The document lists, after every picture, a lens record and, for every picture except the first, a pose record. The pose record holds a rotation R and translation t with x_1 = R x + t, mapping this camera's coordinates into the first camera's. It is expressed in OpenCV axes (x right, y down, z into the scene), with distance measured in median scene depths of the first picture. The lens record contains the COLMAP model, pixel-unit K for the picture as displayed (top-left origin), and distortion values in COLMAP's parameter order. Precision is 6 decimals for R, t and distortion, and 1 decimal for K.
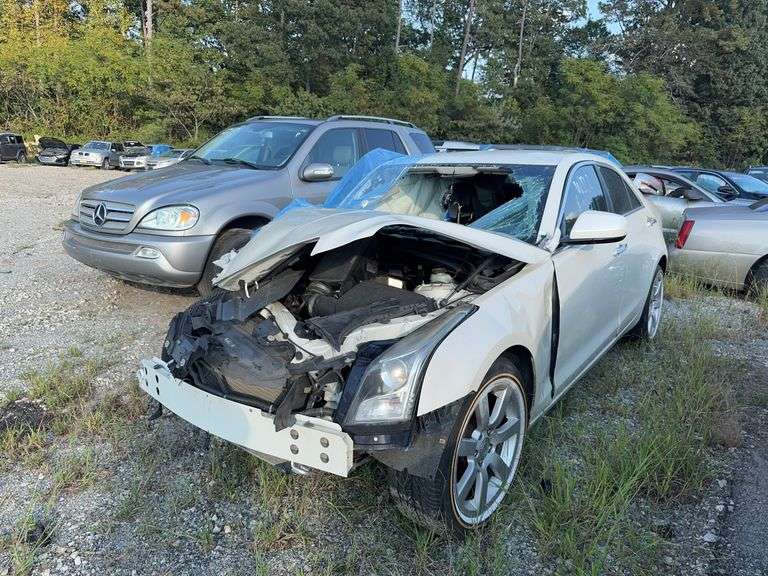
lens RADIAL K [[534.0, 0, 384.0], [0, 534.0, 288.0], [0, 0, 1]] dist [0.002760, -0.053786]
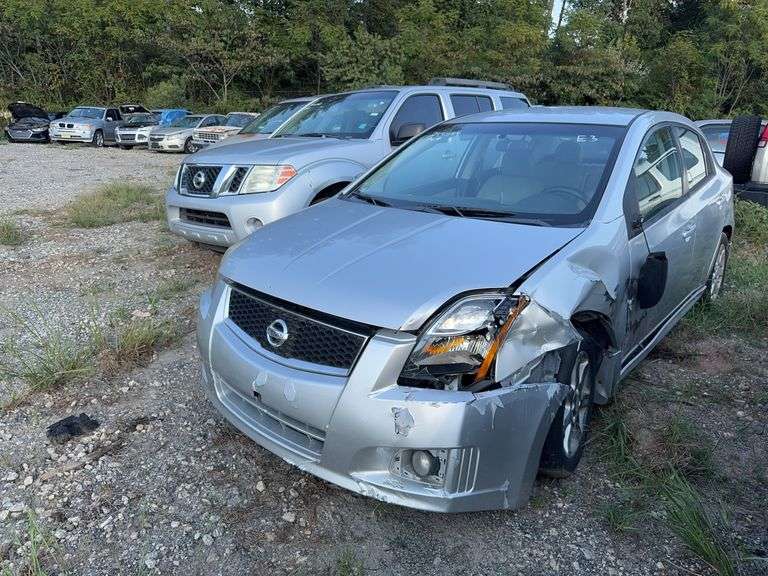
lens RADIAL K [[535.8, 0, 384.0], [0, 535.8, 288.0], [0, 0, 1]] dist [-0.004956, -0.022767]
pose [[0.997114, -0.004482, -0.075785, -0.071213], [0.009530, 0.997749, 0.066384, -0.063744], [0.075317, -0.066914, 0.994912, 0.249477]]
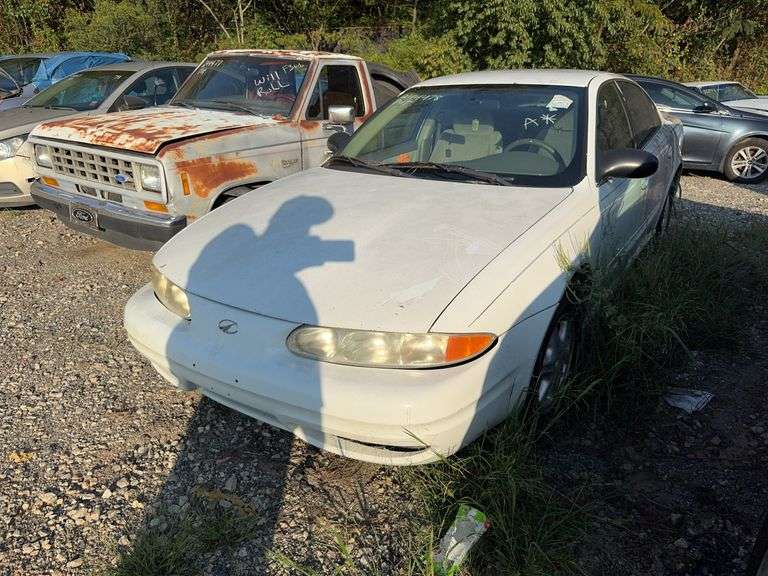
lens RADIAL K [[535.8, 0, 384.0], [0, 535.8, 288.0], [0, 0, 1]] dist [-0.004956, -0.022767]
pose [[0.990240, 0.014815, -0.138585, -0.201990], [0.004935, 0.989984, 0.141094, -0.164032], [0.139287, -0.140401, 0.980248, 0.646709]]
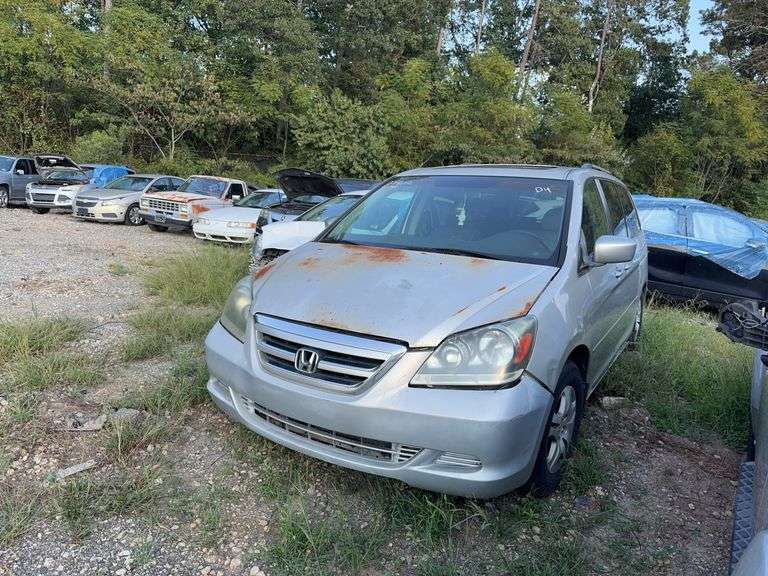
lens RADIAL K [[535.8, 0, 384.0], [0, 535.8, 288.0], [0, 0, 1]] dist [-0.004956, -0.022767]
pose [[0.997618, 0.025756, 0.063999, -0.144533], [-0.021946, 0.997985, -0.059536, -0.099372], [-0.065404, 0.057990, 0.996172, 0.376587]]
